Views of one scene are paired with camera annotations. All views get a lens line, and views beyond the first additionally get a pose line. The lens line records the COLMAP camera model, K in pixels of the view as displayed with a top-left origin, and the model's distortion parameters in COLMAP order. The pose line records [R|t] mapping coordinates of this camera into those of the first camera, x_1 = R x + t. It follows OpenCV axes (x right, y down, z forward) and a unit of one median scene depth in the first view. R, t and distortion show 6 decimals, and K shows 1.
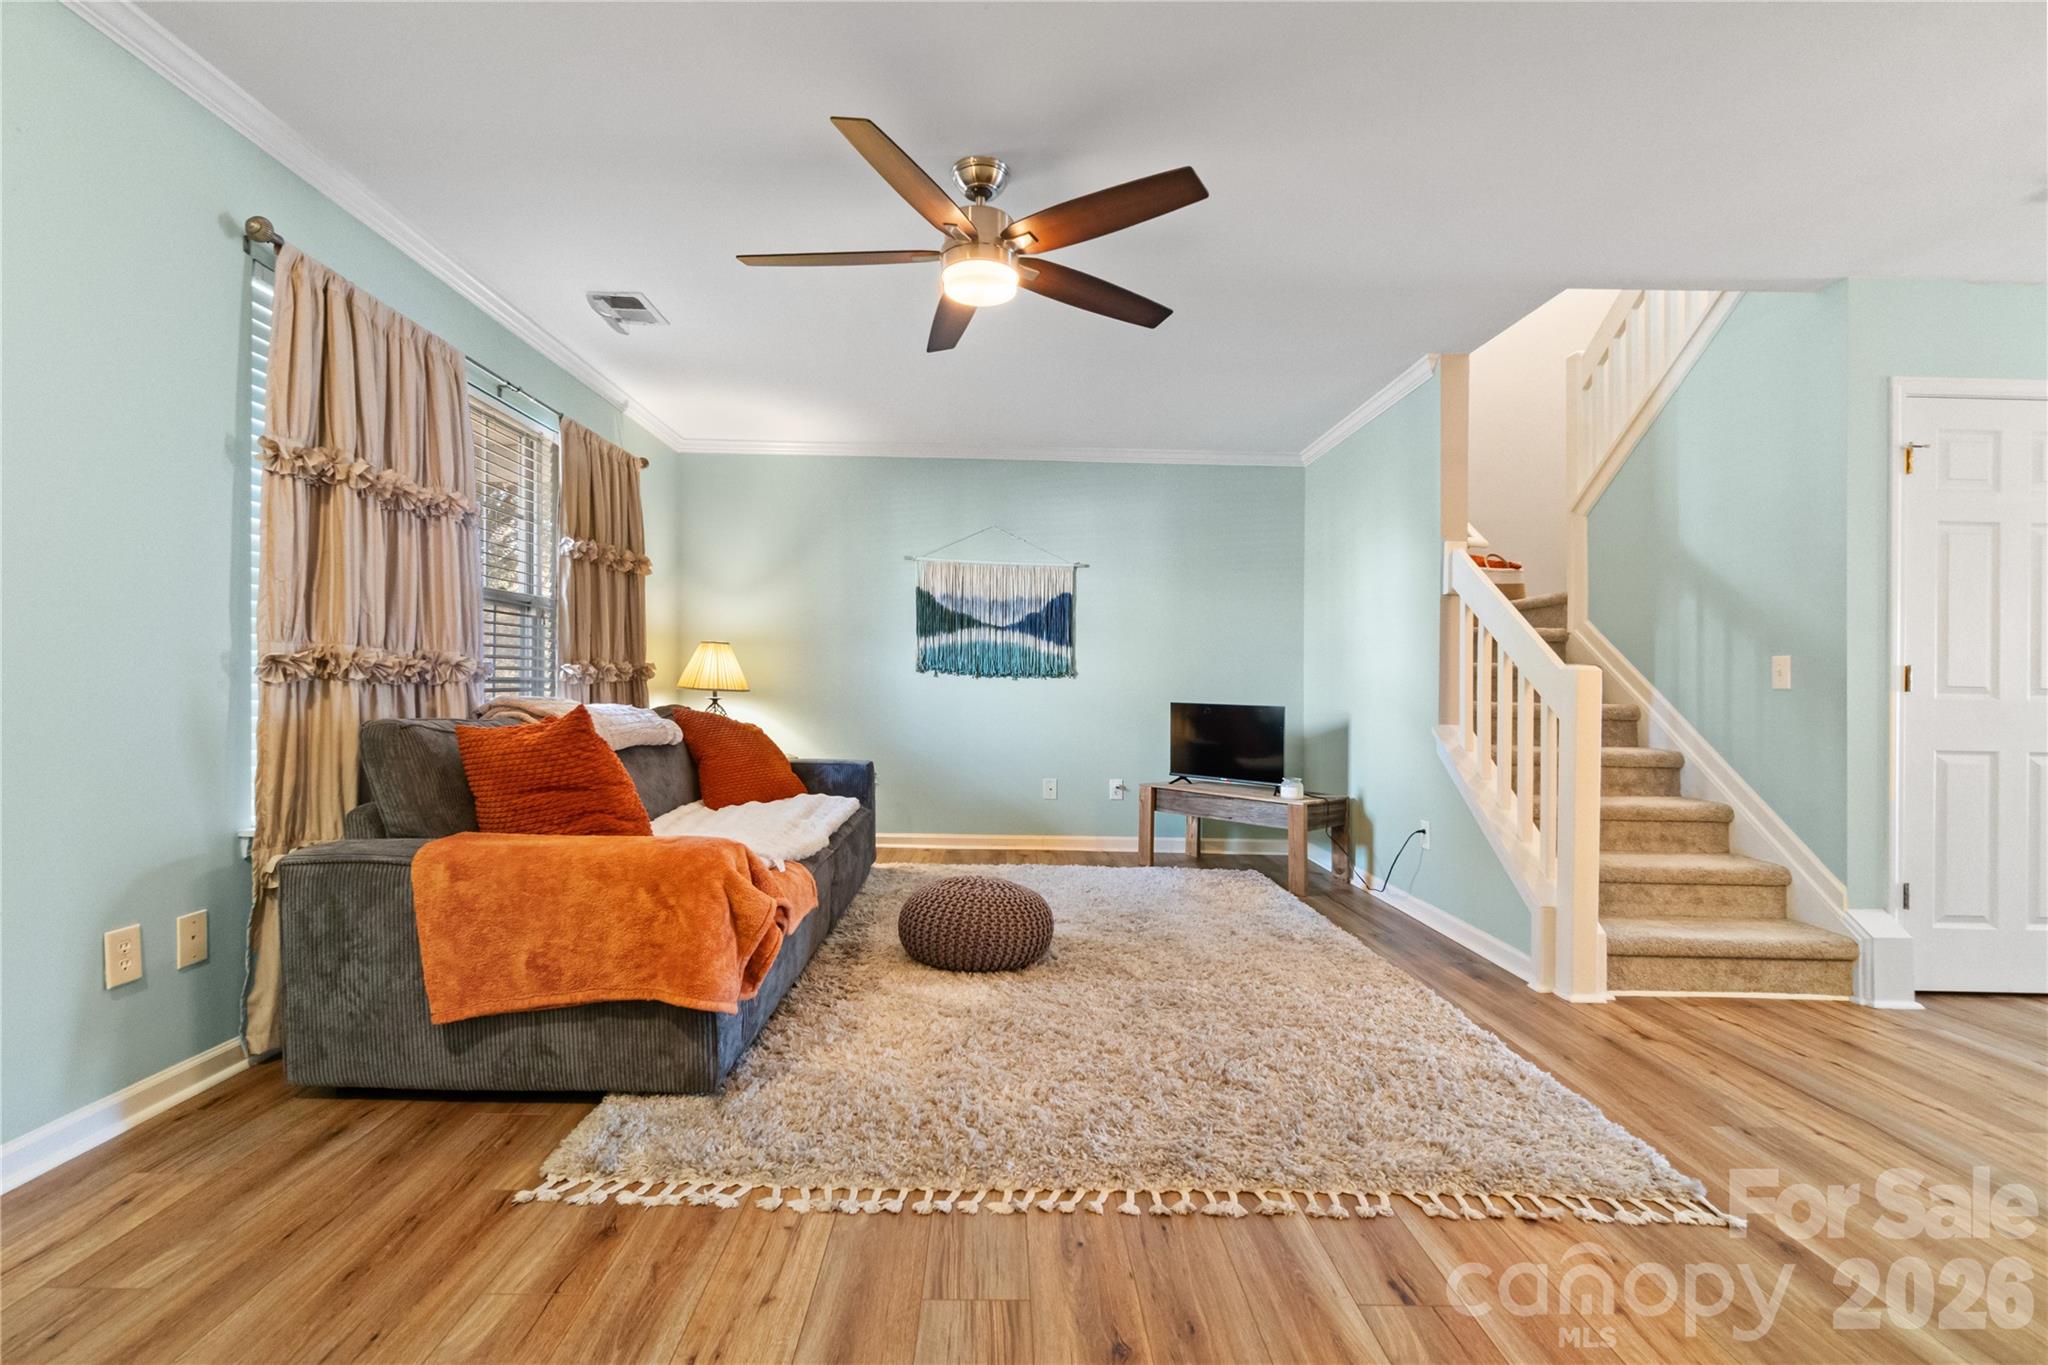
lens RADIAL K [[895.4, 0, 1022.6], [0, 895.4, 685.9], [0, 0, 1]] dist [0.002645, 0.001376]
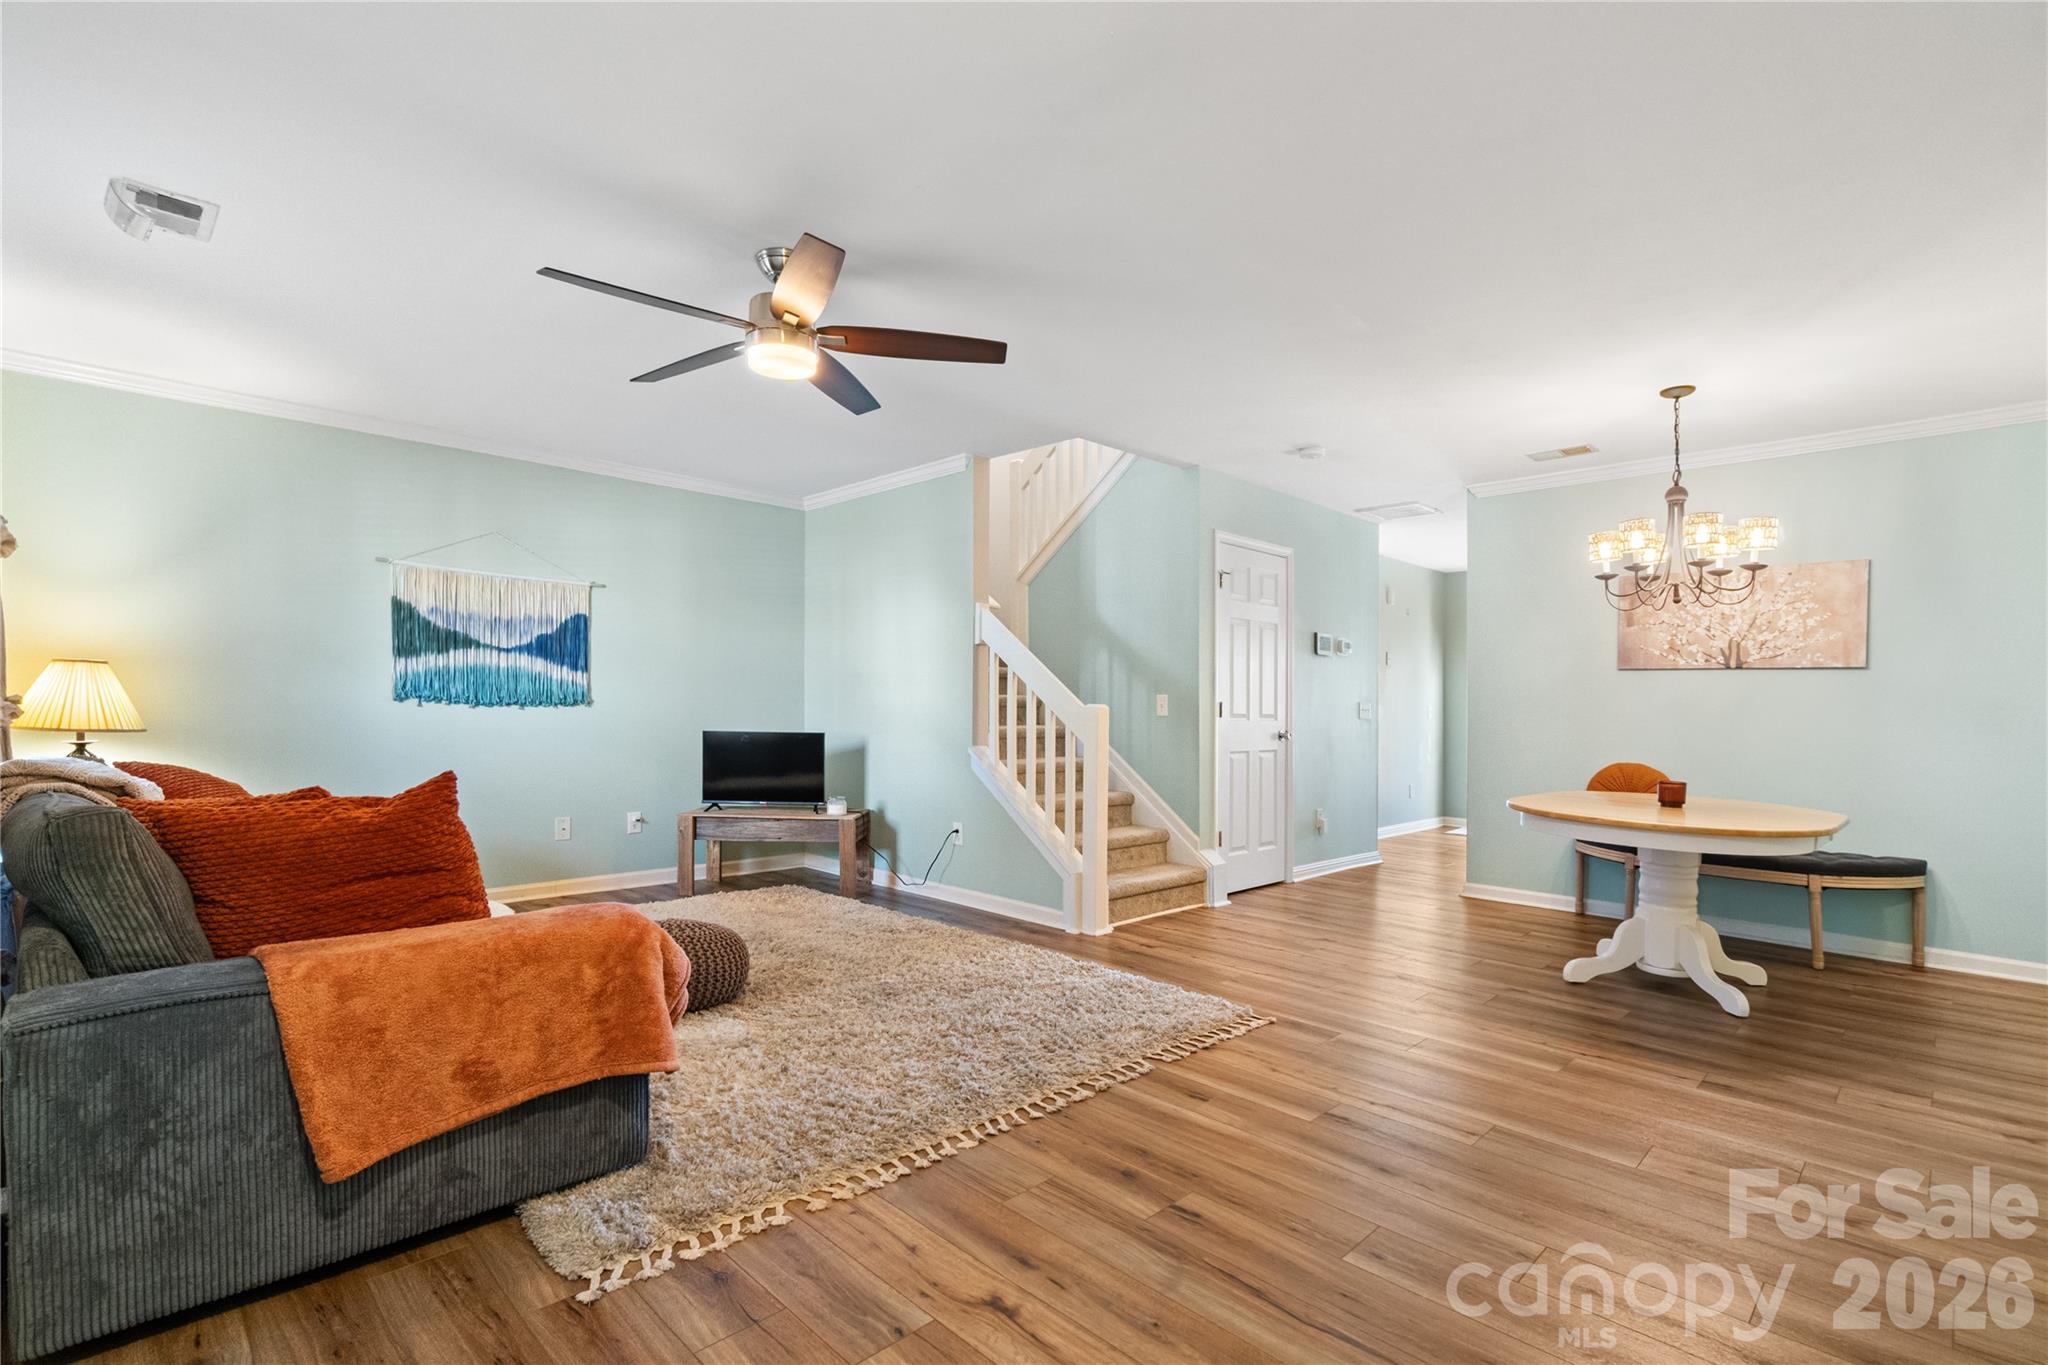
lens RADIAL K [[942.2, 0, 1017.4], [0, 942.2, 692.5], [0, 0, 1]] dist [0.000511, 0.002448]
pose [[0.725564, 0.001741, 0.688152, -0.502474], [-0.000302, 0.999998, -0.002212, -0.036439], [-0.688154, 0.001398, 0.725563, -0.019673]]
